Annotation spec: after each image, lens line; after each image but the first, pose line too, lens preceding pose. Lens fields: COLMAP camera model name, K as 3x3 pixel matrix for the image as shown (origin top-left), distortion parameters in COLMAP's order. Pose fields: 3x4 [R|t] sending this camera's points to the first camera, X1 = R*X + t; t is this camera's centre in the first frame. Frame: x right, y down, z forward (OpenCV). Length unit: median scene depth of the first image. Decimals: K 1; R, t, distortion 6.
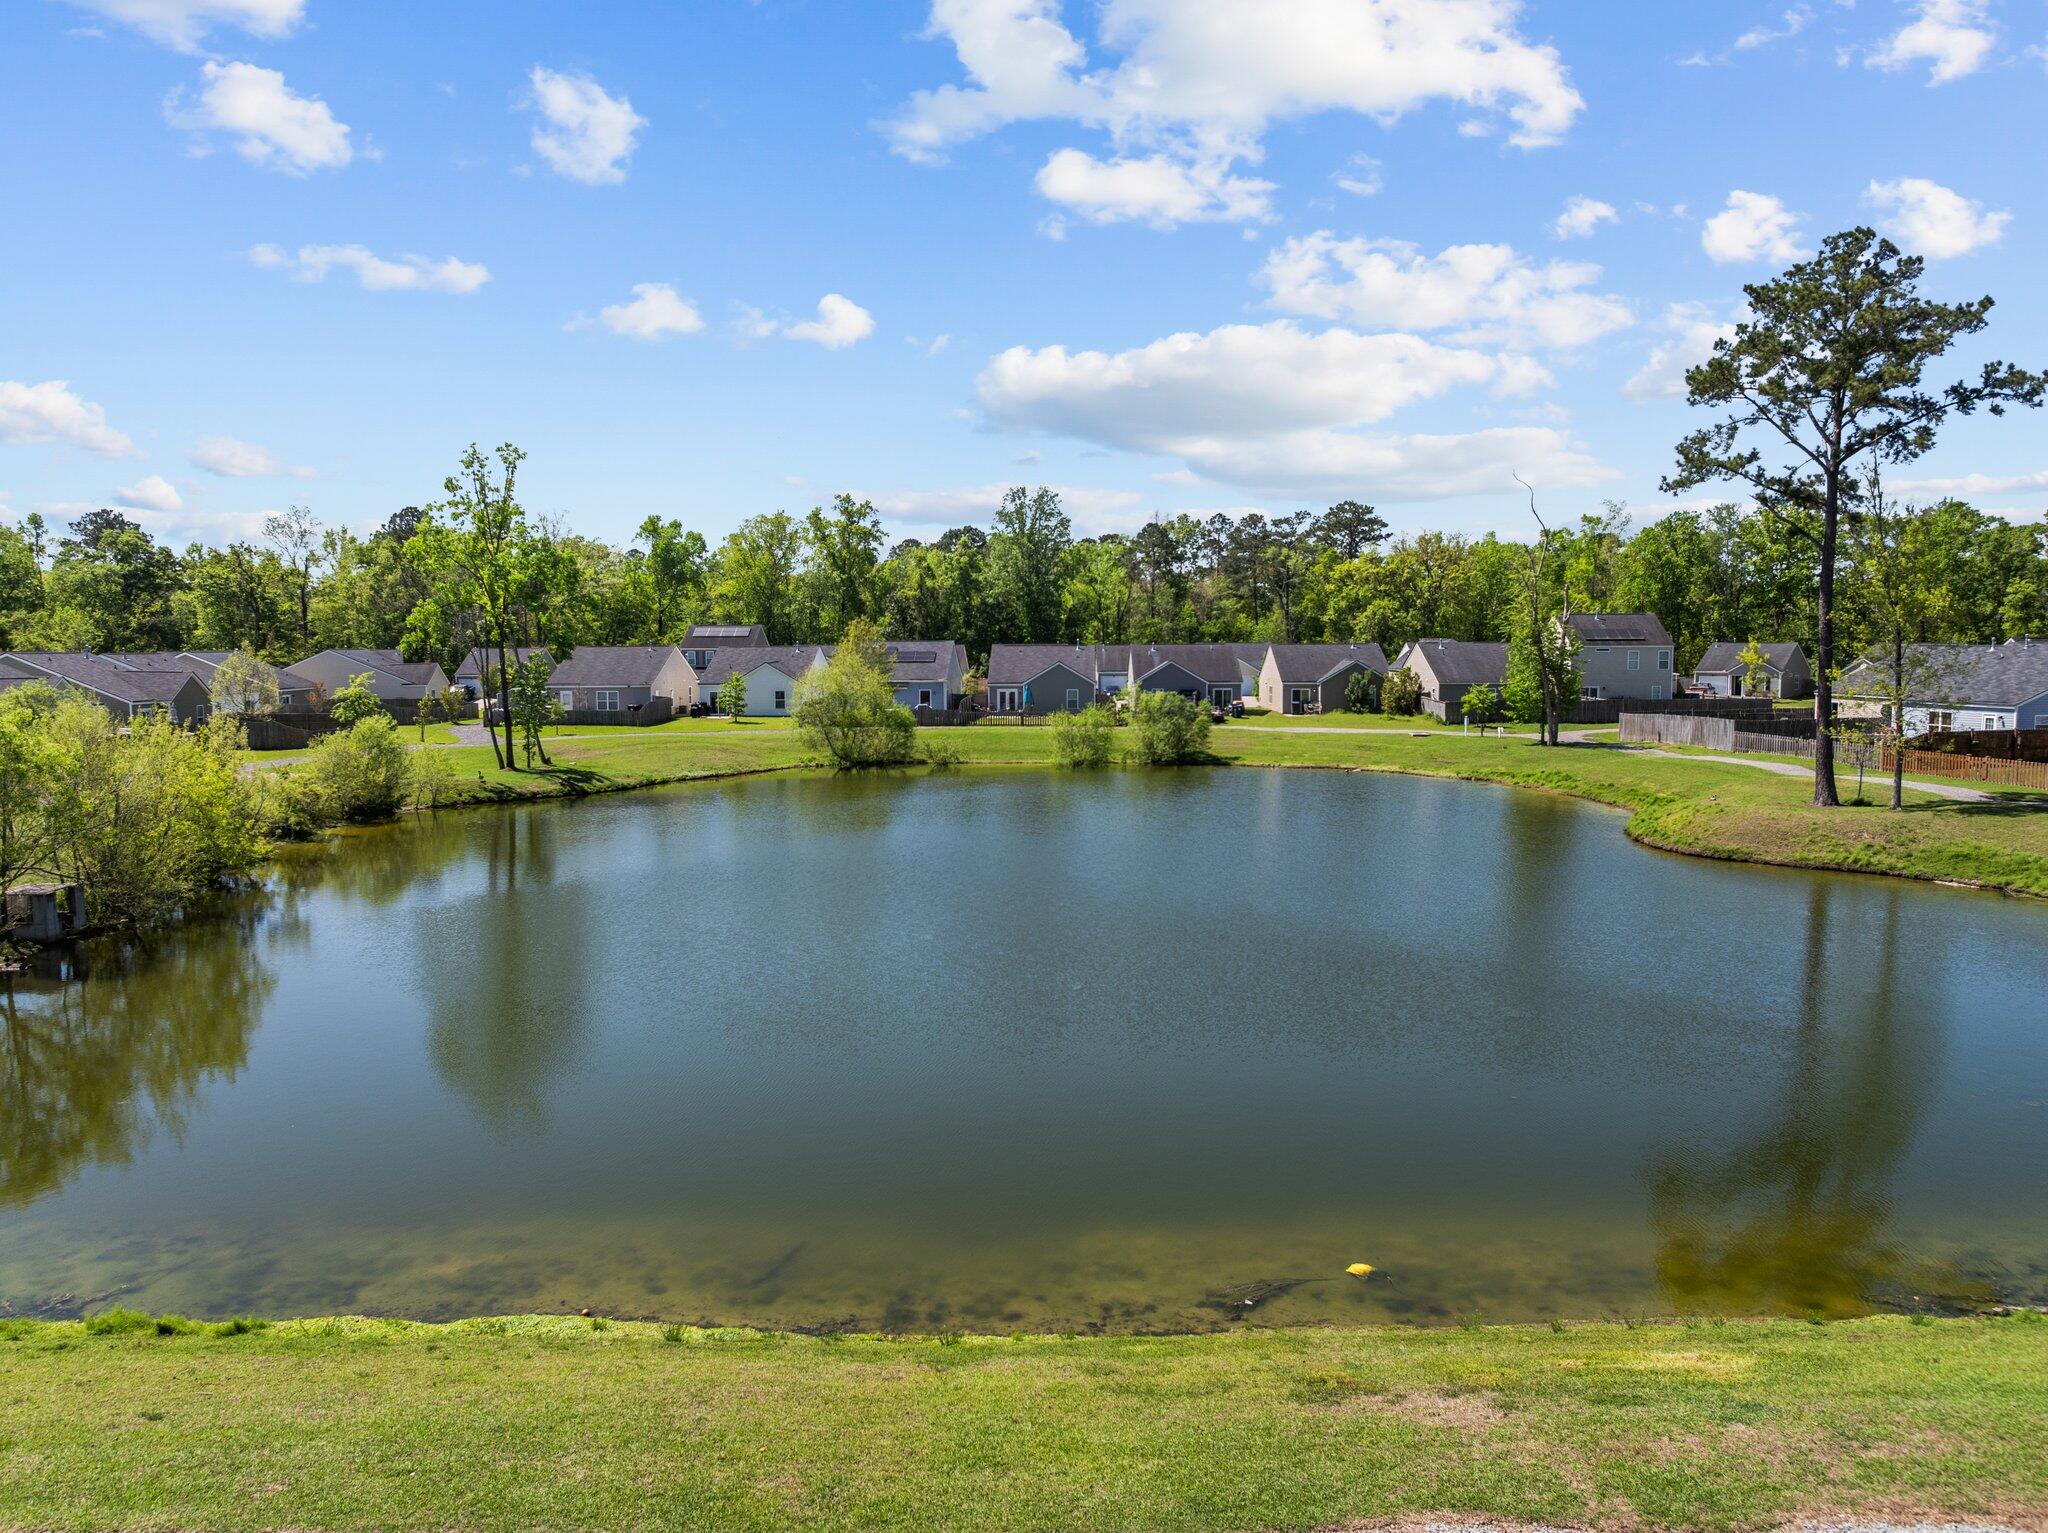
lens RADIAL K [[1460.0, 0, 1025.1], [0, 1460.0, 759.5], [0, 0, 1]] dist [-0.040794, 0.008558]
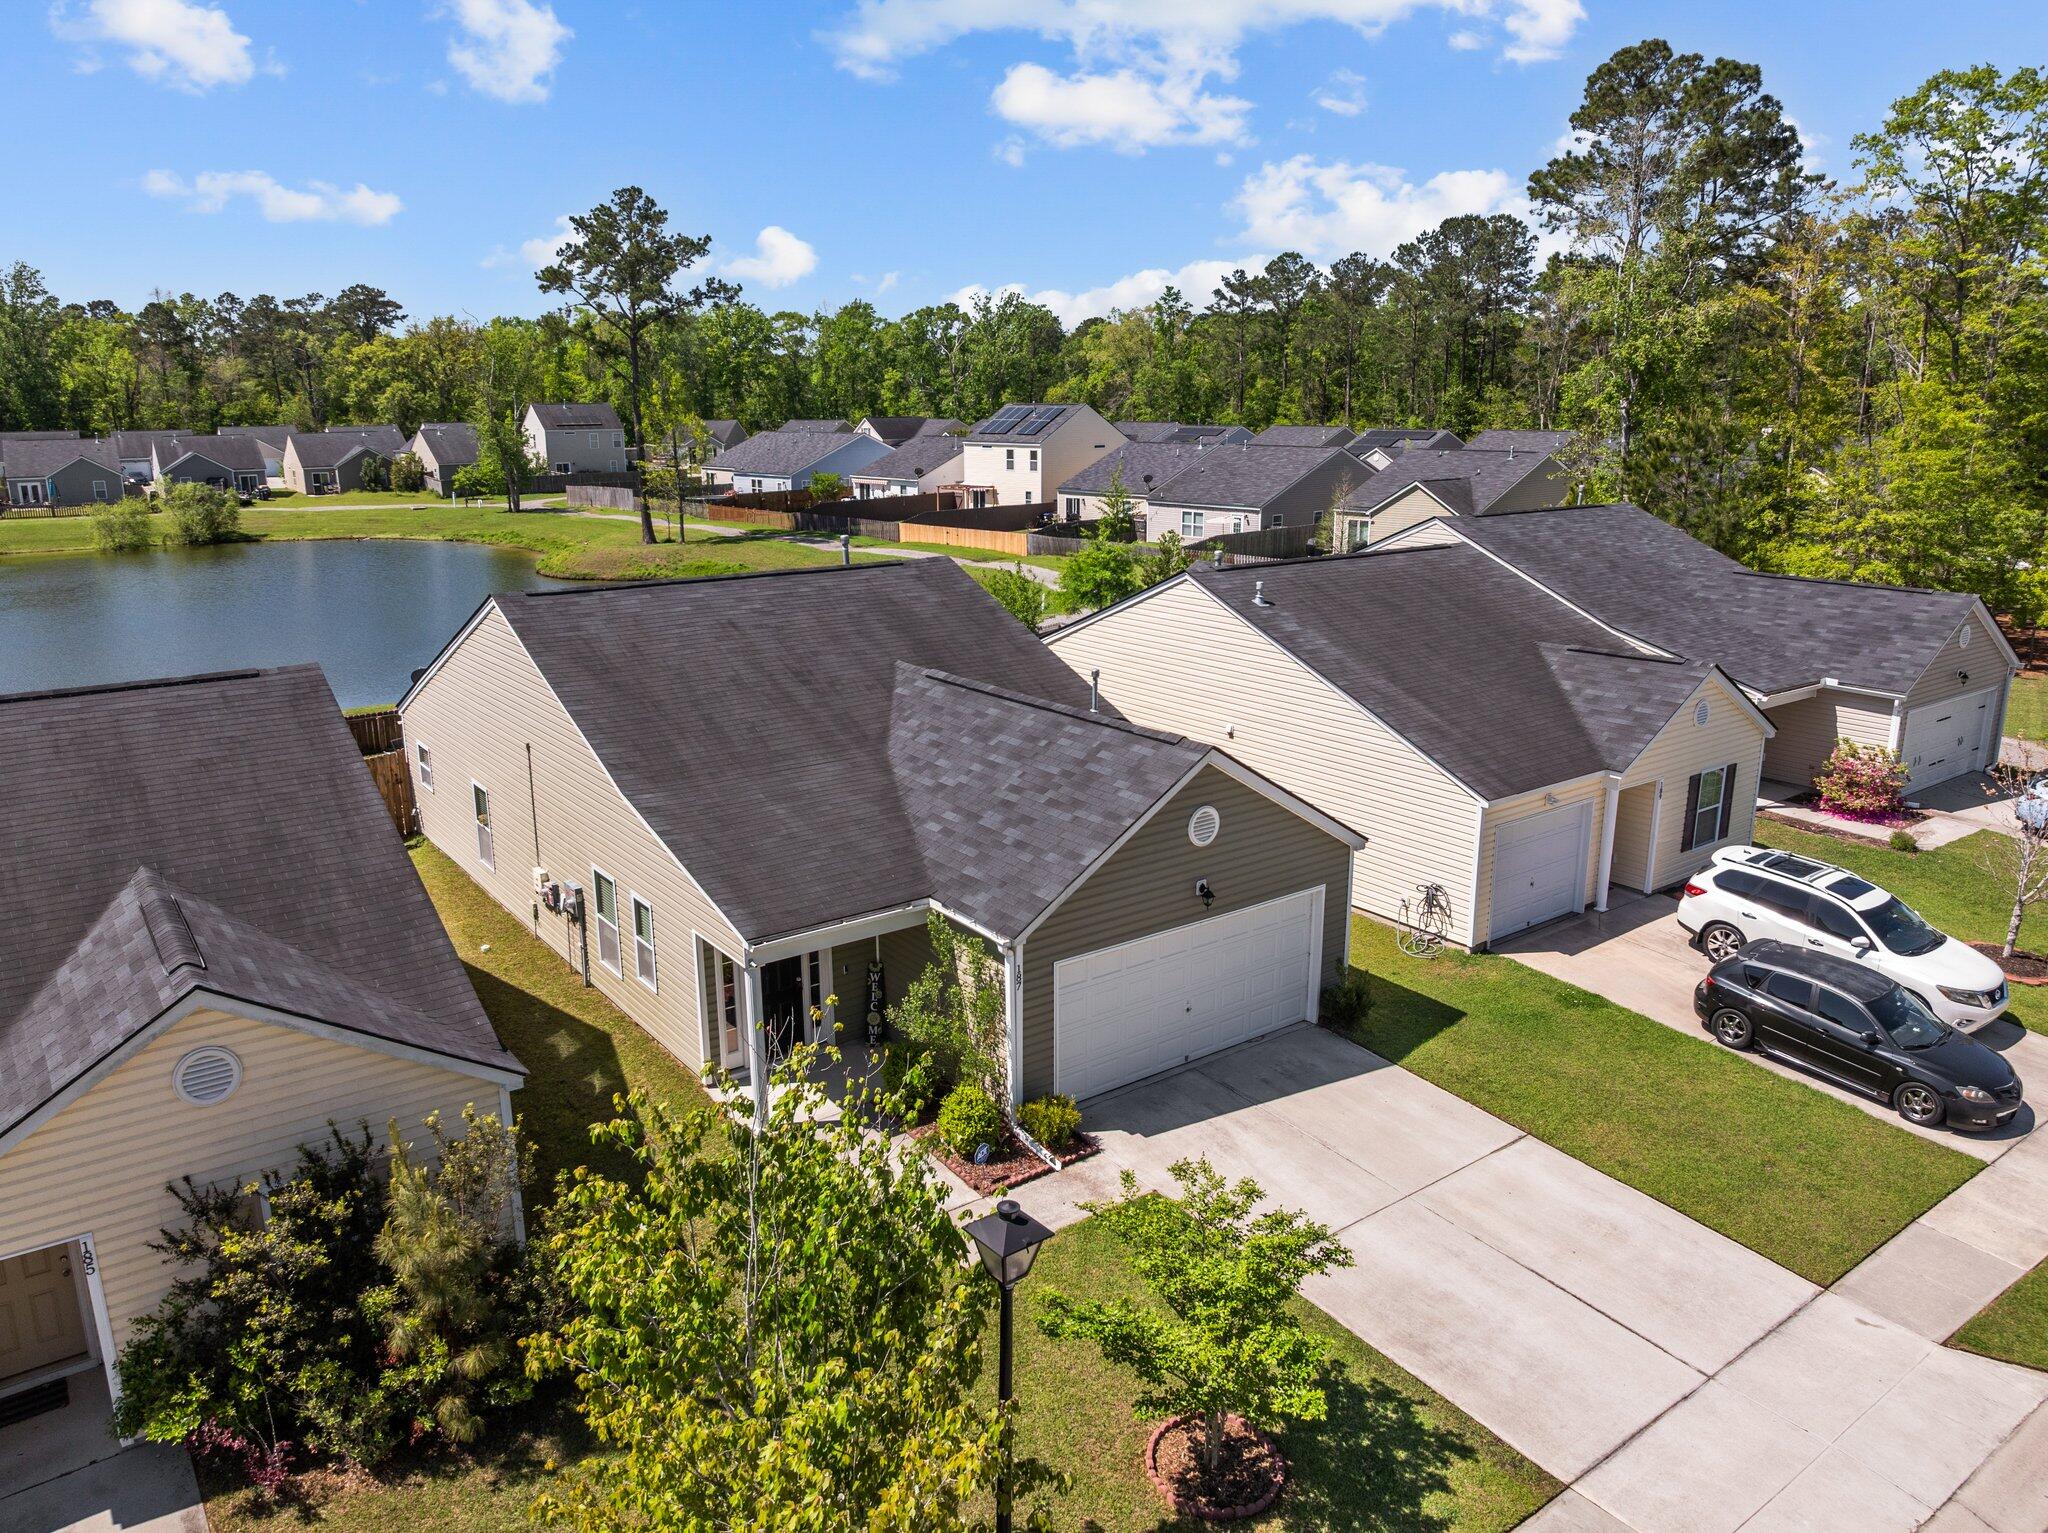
lens RADIAL K [[1450.5, 0, 1023.0], [0, 1450.5, 774.1], [0, 0, 1]] dist [-0.041406, 0.007131]
pose [[0.817391, -0.144594, 0.557641, -0.022763], [0.046077, 0.981296, 0.186907, 0.000377], [-0.574237, -0.127081, 0.808766, -0.233770]]
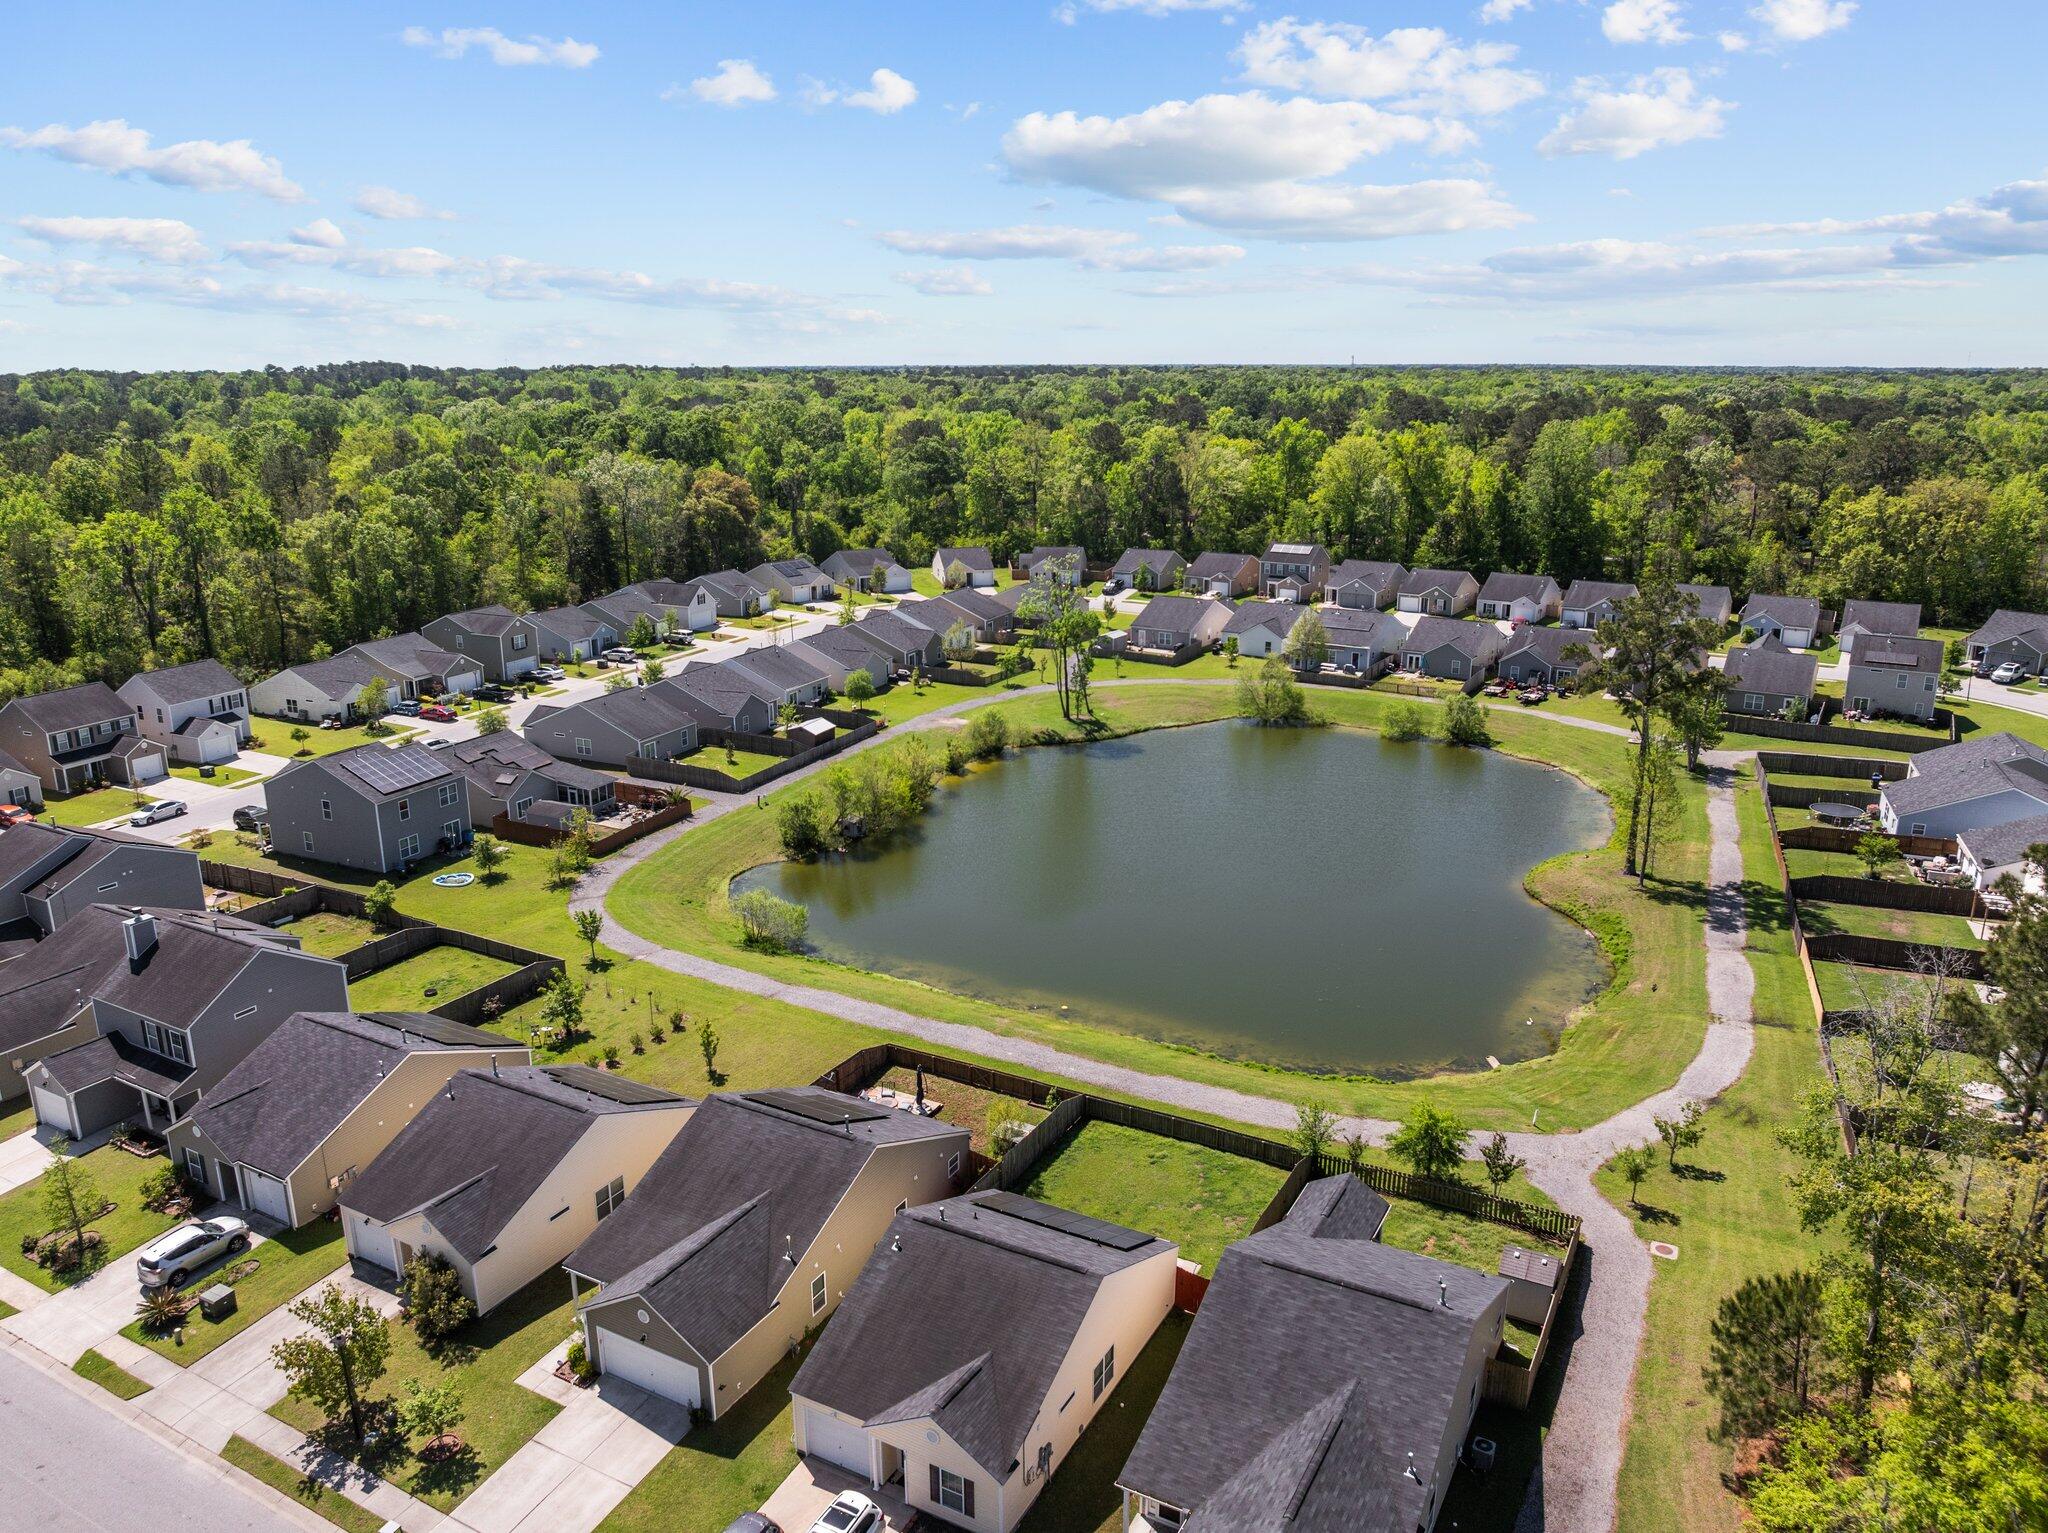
lens RADIAL K [[1441.8, 0, 1007.2], [0, 1441.8, 748.4], [0, 0, 1]] dist [-0.035268, 0.000798]
pose [[0.865542, 0.129109, -0.483908, 0.272010], [-0.040966, 0.981215, 0.188519, -0.166240], [0.499157, -0.143348, 0.854572, -0.366701]]
